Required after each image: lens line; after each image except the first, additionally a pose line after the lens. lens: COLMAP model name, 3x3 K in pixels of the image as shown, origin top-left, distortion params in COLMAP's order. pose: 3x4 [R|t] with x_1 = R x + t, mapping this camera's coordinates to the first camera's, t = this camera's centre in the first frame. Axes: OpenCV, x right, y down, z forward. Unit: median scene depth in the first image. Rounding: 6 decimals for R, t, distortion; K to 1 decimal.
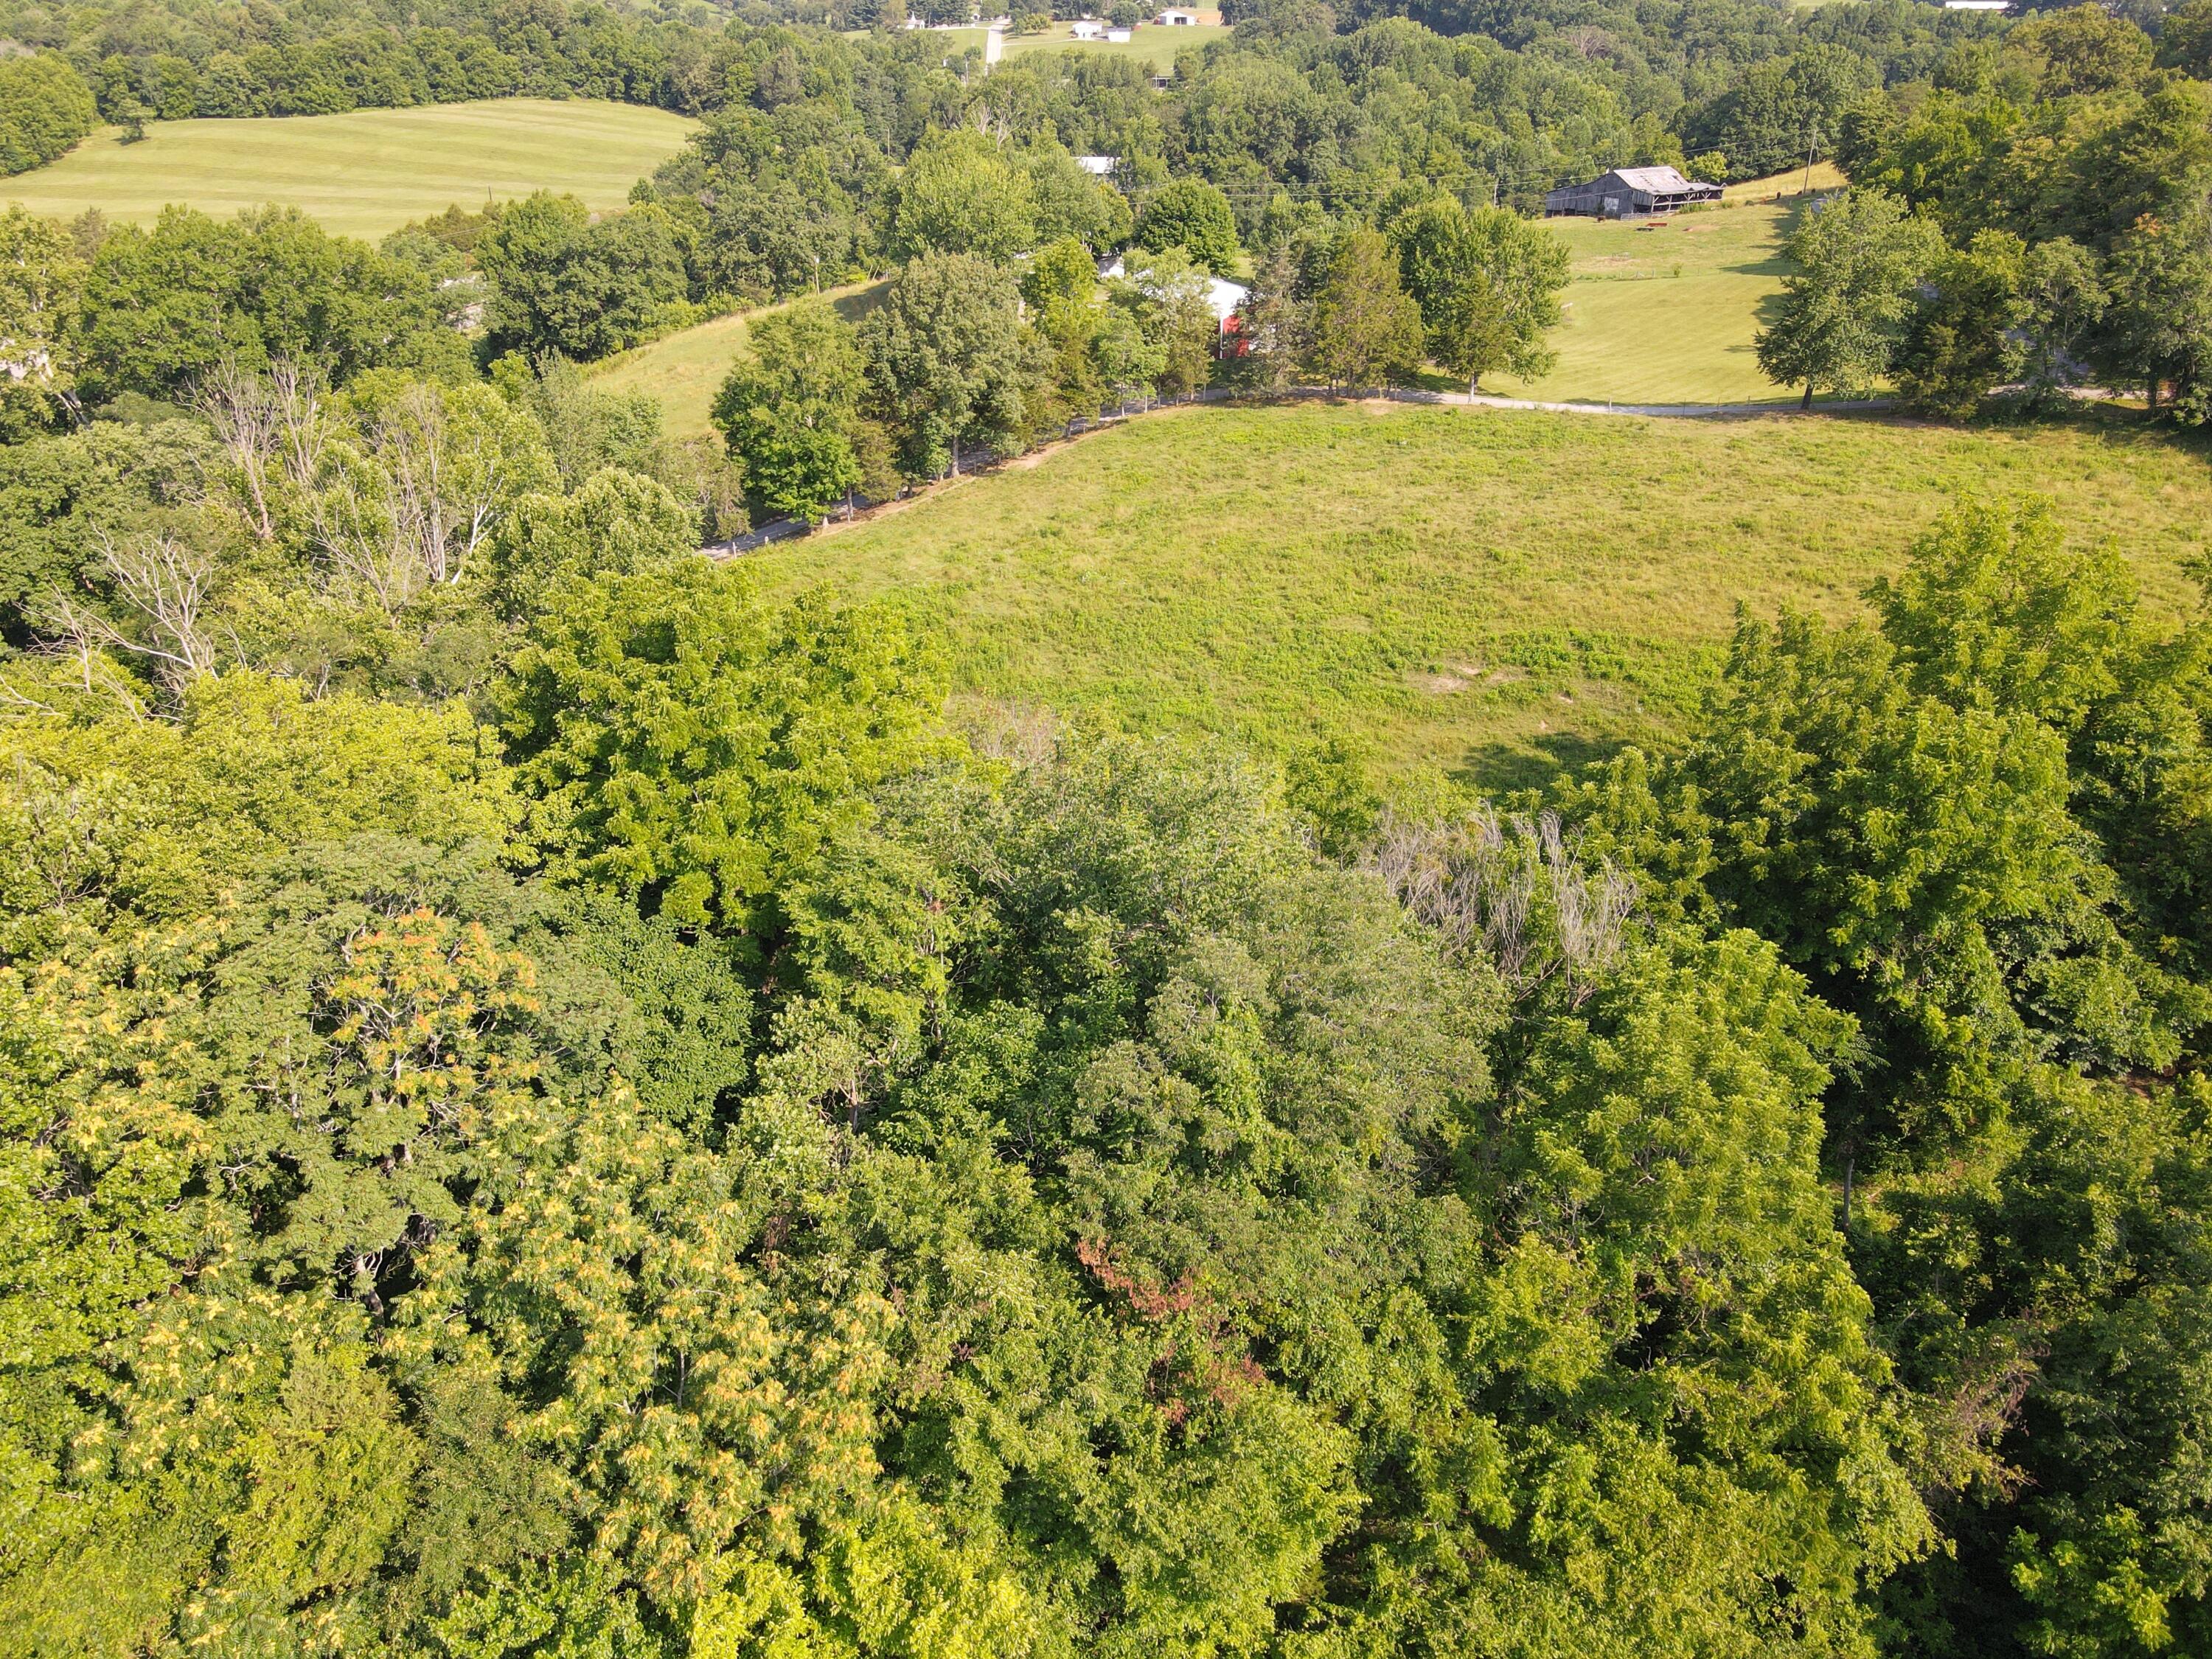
lens RADIAL K [[1560.8, 0, 1106.0], [0, 1560.8, 829.5], [0, 0, 1]] dist [0.007626, 0.002422]
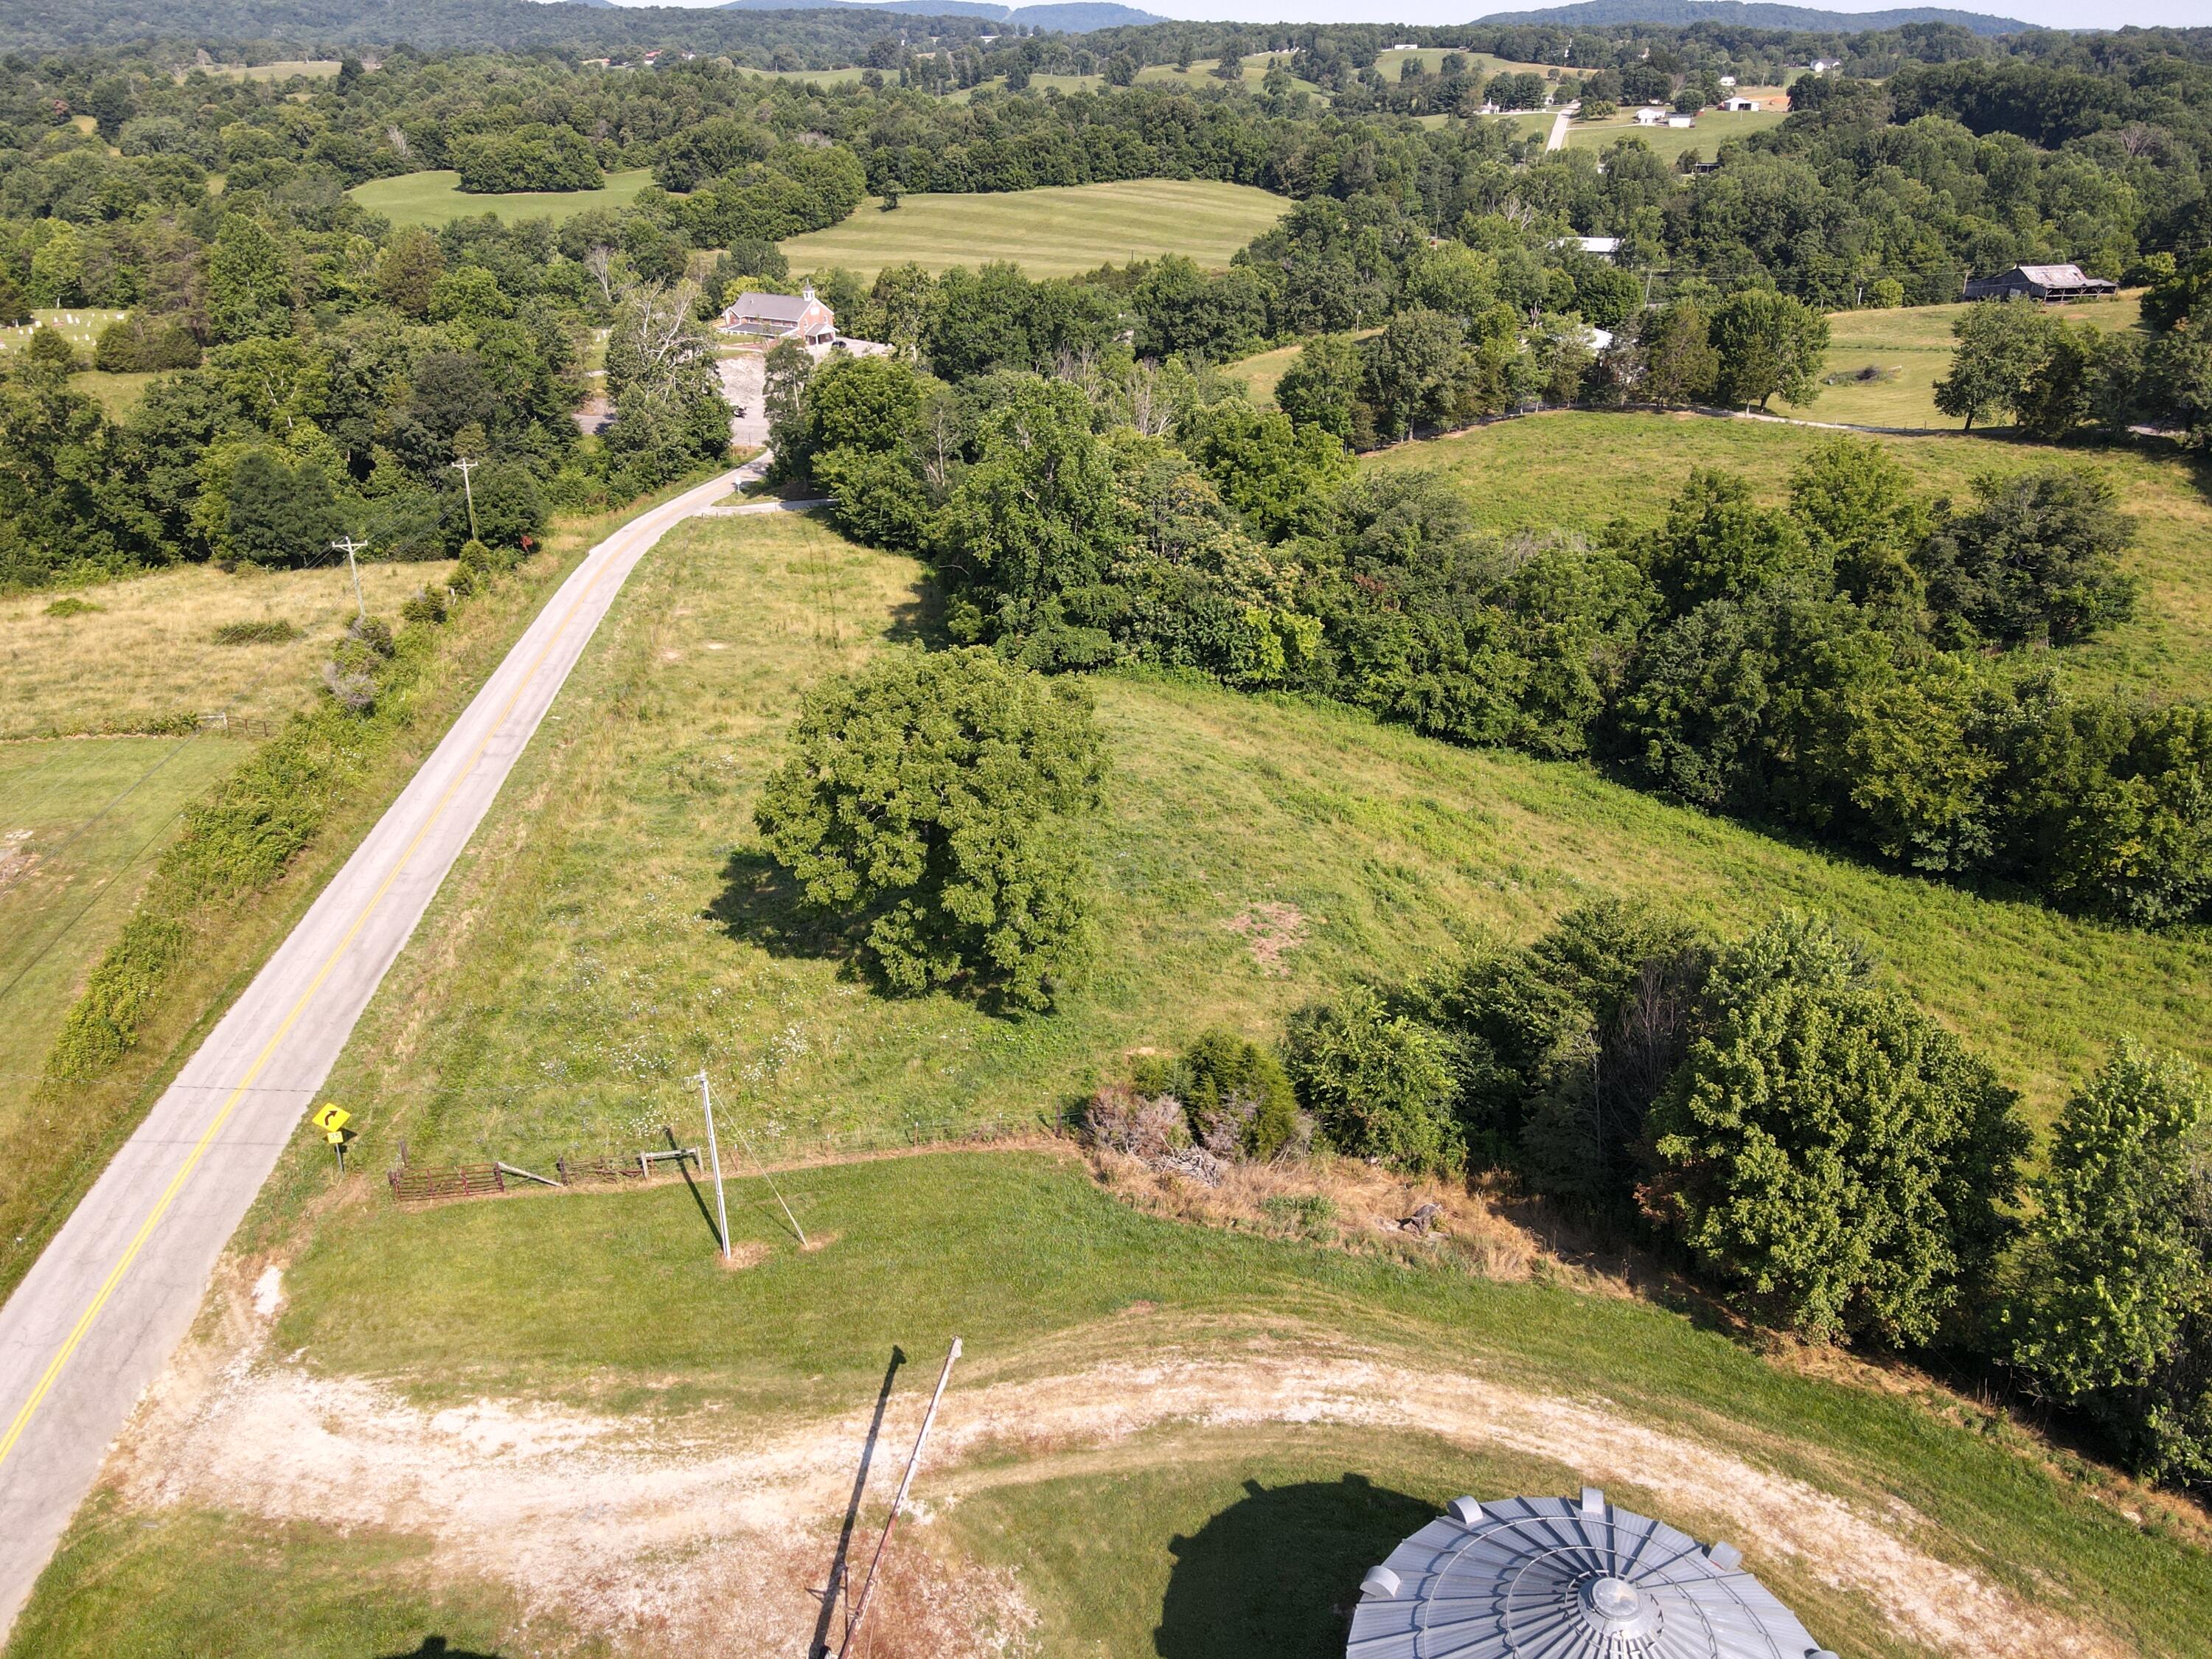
lens RADIAL K [[1583.2, 0, 1106.0], [0, 1583.2, 829.5], [0, 0, 1]] dist [-0.000850, 0.011094]
pose [[0.943564, 0.140967, -0.299693, 0.101938], [-0.151554, 0.988373, -0.012255, 0.160052], [0.294481, 0.056983, 0.953957, -0.431867]]
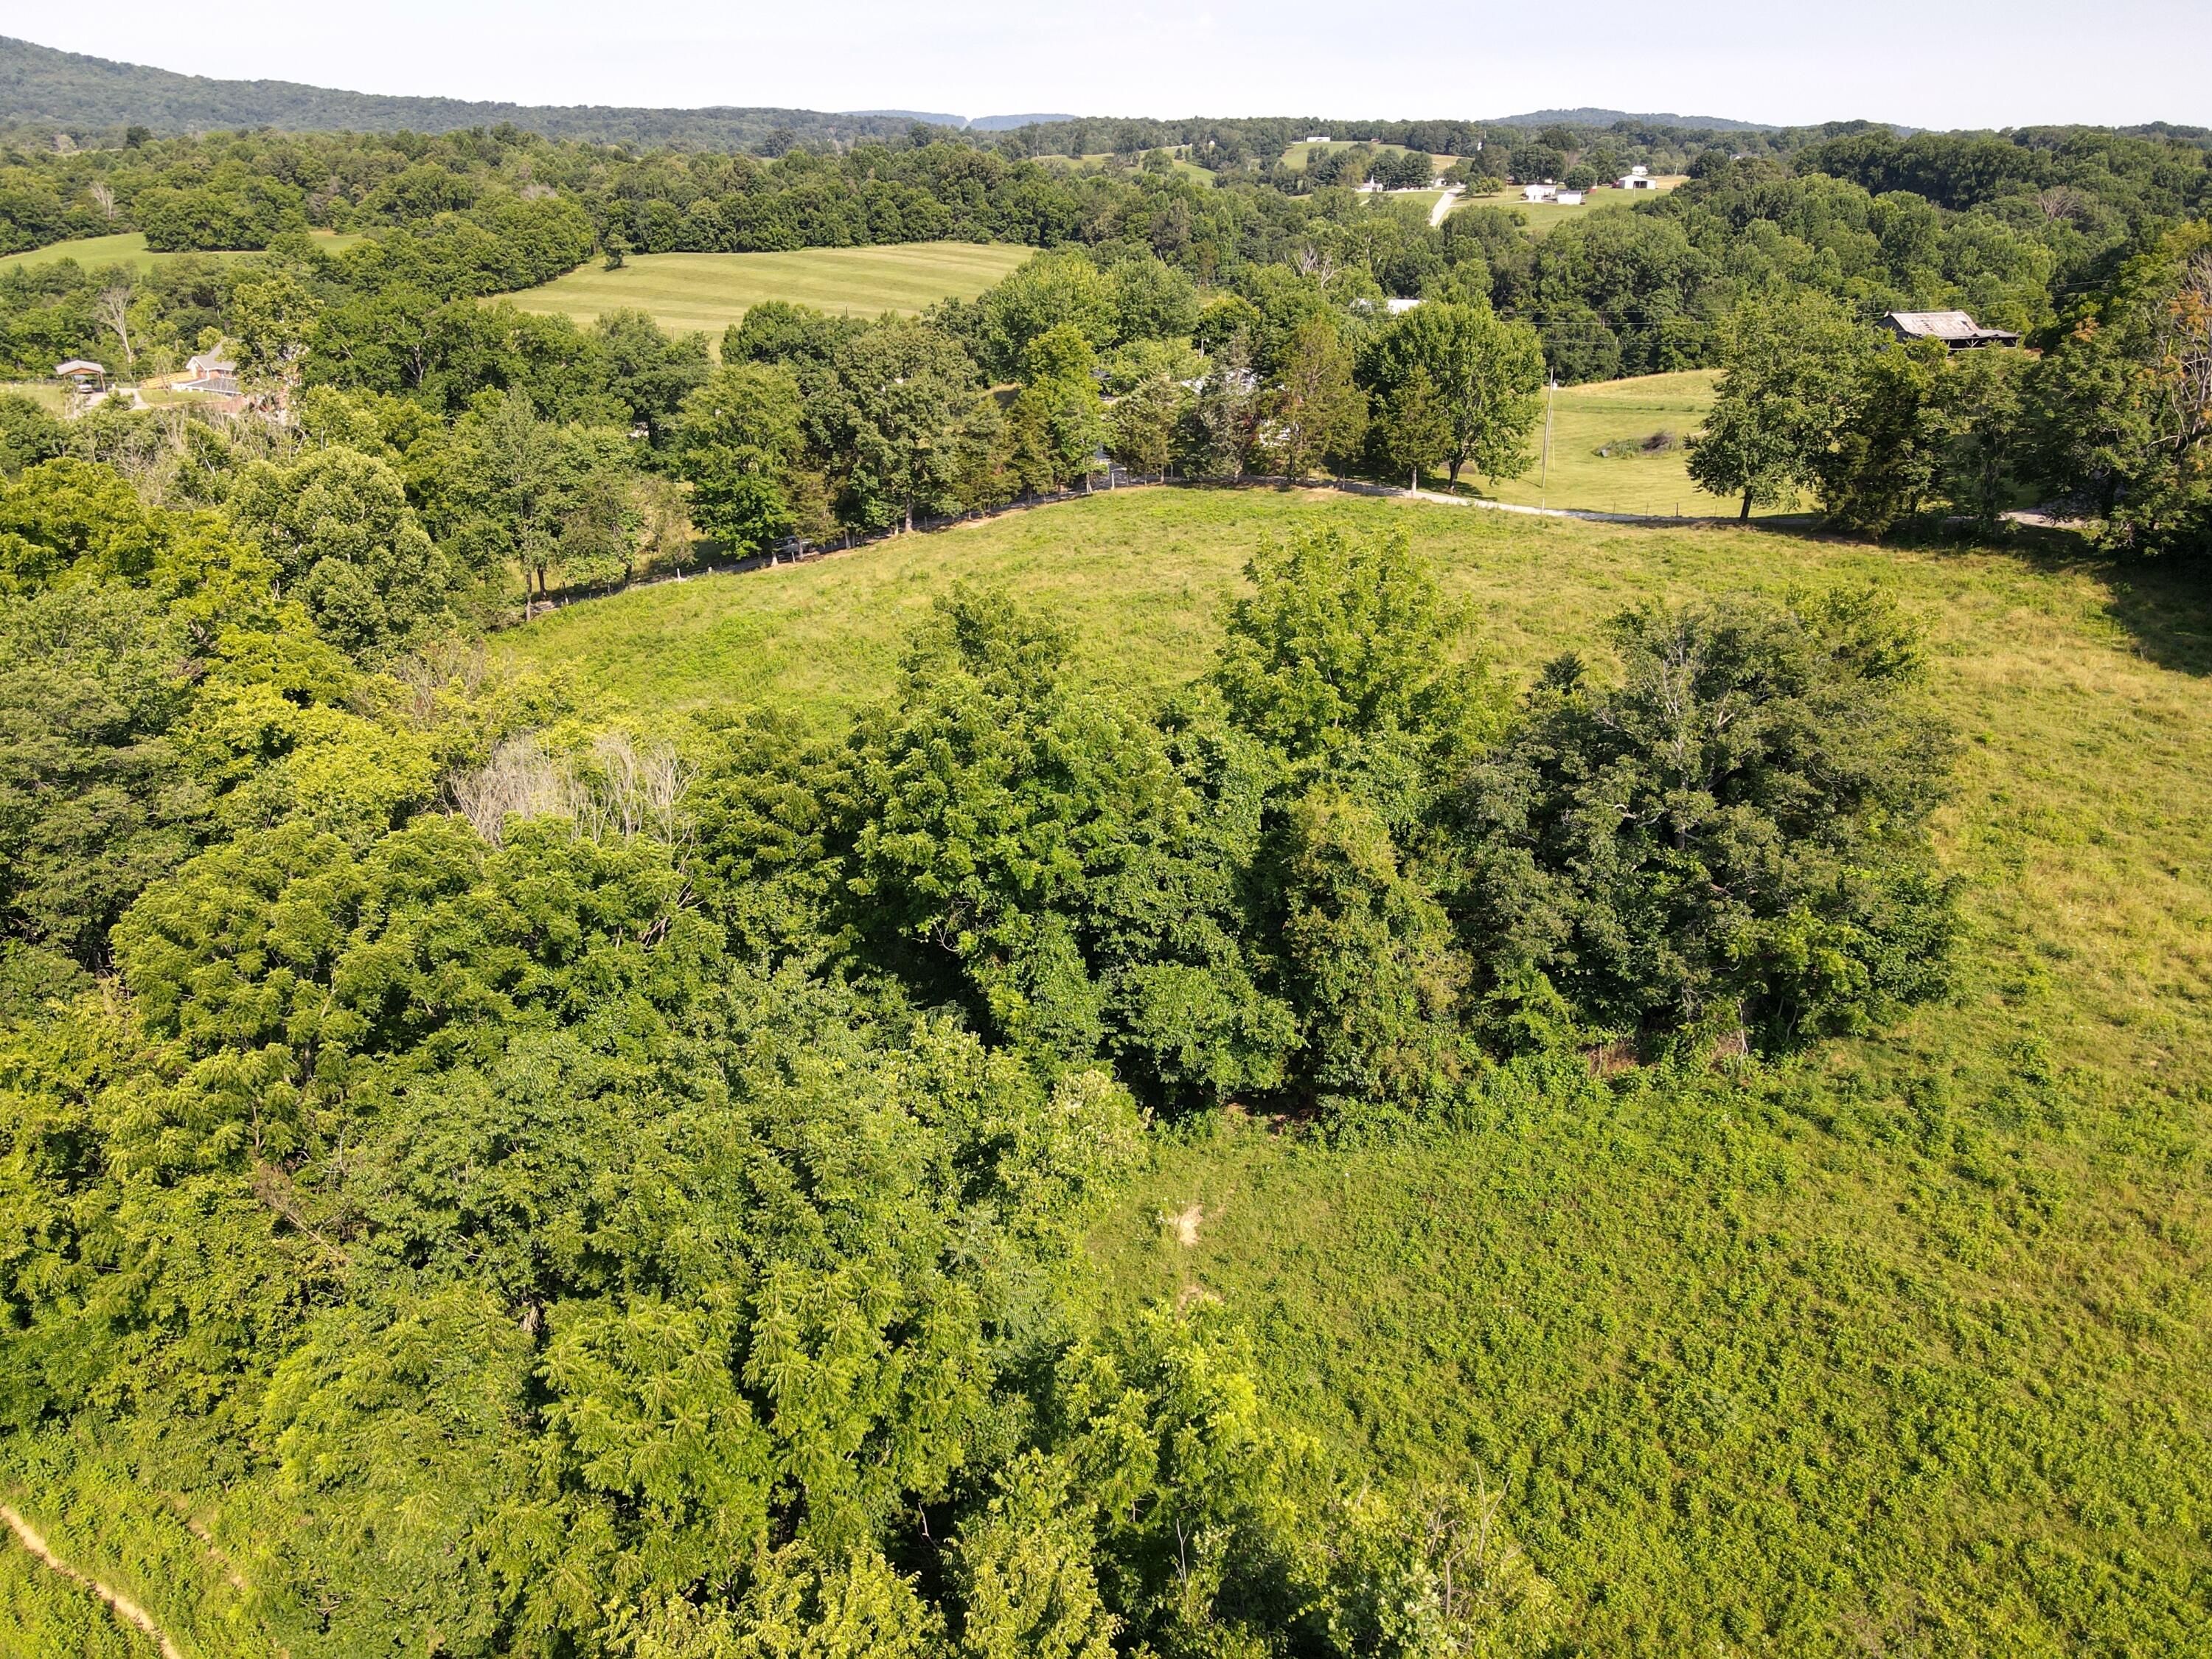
lens RADIAL K [[1577.8, 0, 1106.0], [0, 1577.8, 829.5], [0, 0, 1]] dist [-0.025515, 0.051519]
pose [[0.948262, 0.123374, -0.292537, 0.231128], [-0.150505, 0.985981, -0.072035, 0.020149], [0.279549, 0.112336, 0.953537, 0.019059]]
